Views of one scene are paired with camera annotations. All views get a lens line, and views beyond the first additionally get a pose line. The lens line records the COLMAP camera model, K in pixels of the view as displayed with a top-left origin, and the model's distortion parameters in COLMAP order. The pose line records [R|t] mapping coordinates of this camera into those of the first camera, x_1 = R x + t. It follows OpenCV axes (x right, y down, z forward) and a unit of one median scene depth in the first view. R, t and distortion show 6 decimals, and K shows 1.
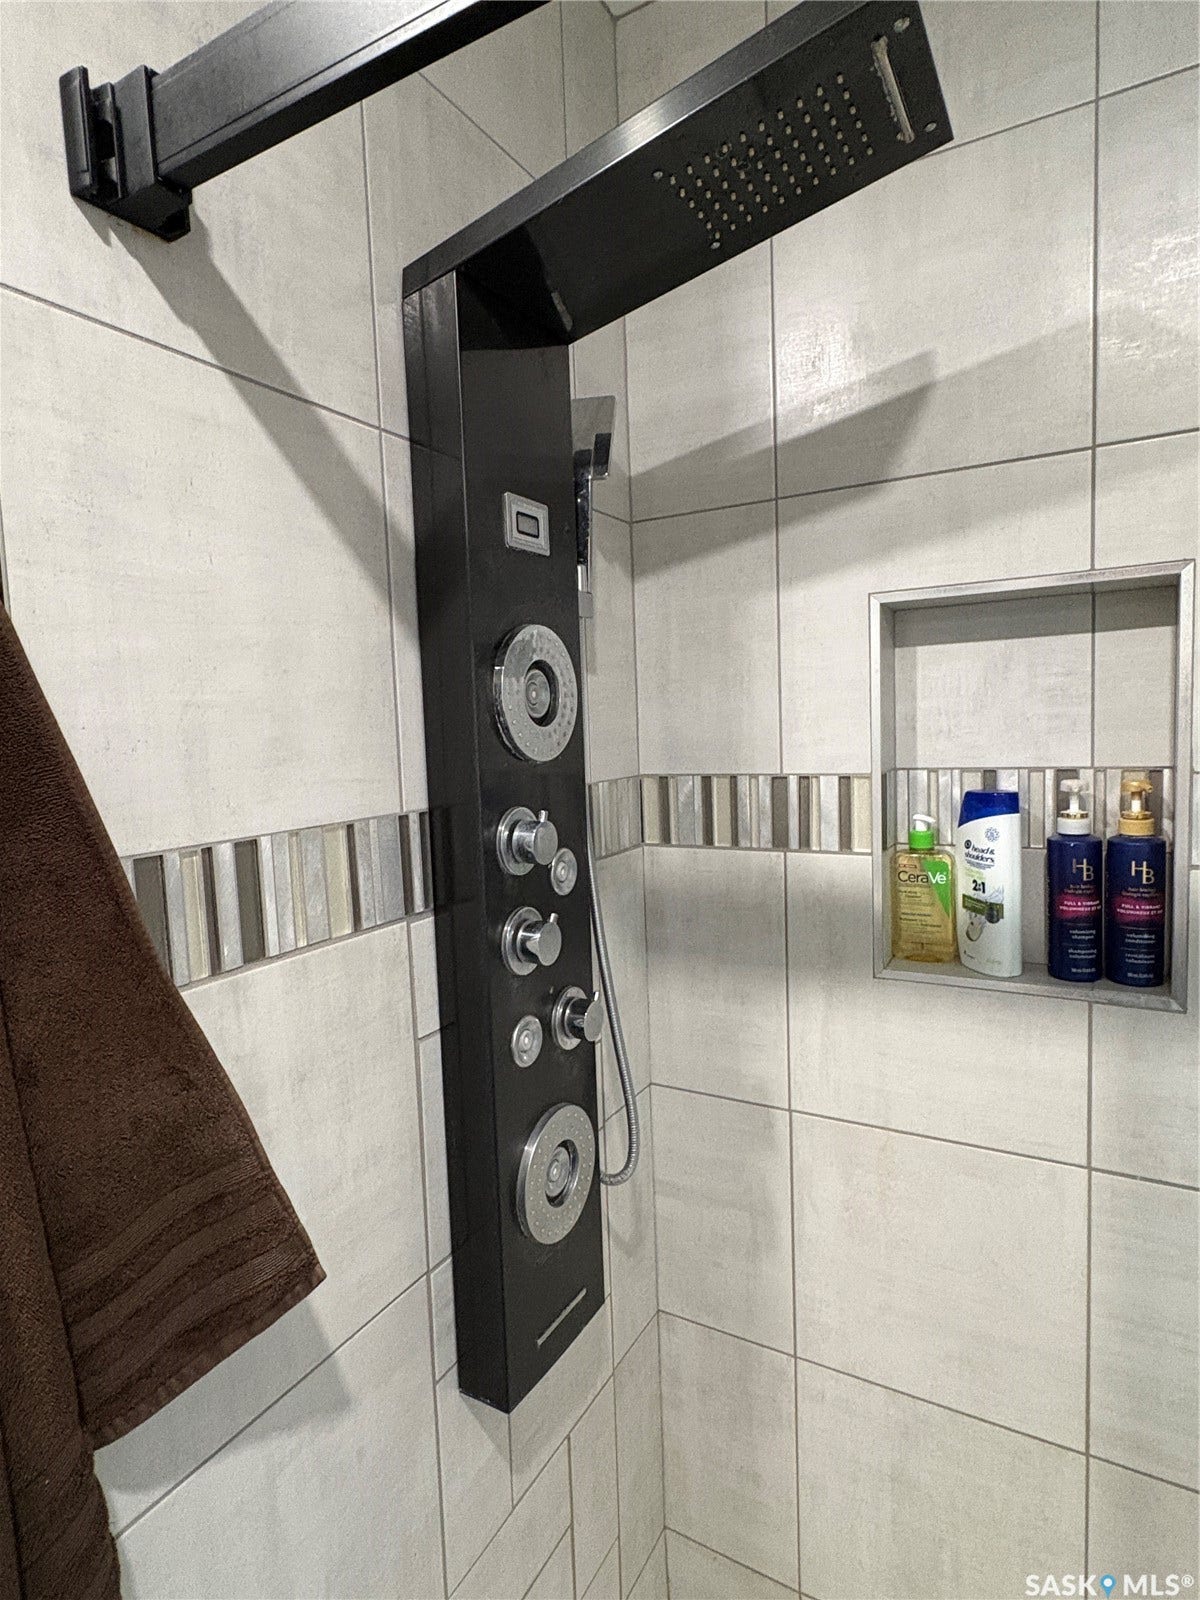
lens RADIAL K [[883.0, 0, 600.0], [0, 883.0, 800.0], [0, 0, 1]] dist [0.000130, 0.002119]
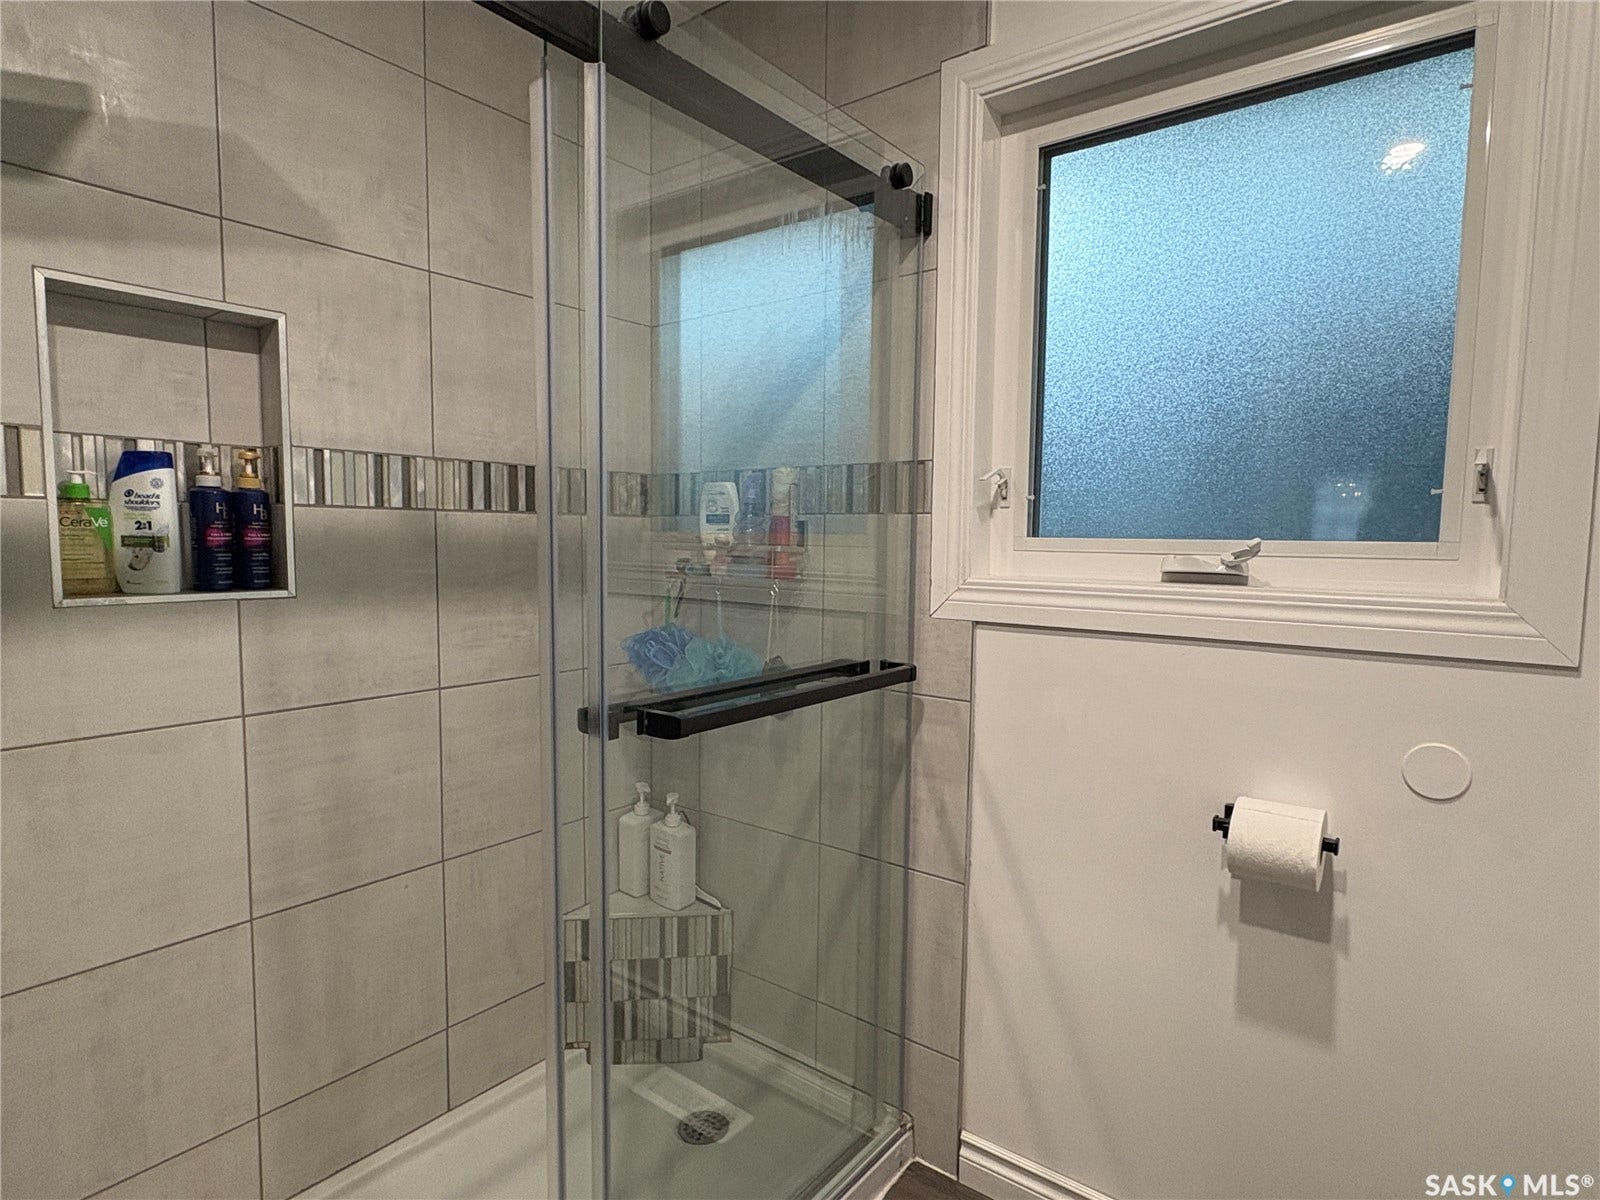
lens RADIAL K [[883.0, 0, 792.2], [0, 883.0, 607.8], [0, 0, 1]] dist [0.000130, 0.002119]
pose [[0.138537, -0.044256, 0.989368, -0.728815], [0.070253, 0.996924, 0.034757, 0.242446], [-0.987862, 0.064690, 0.141220, -0.108736]]
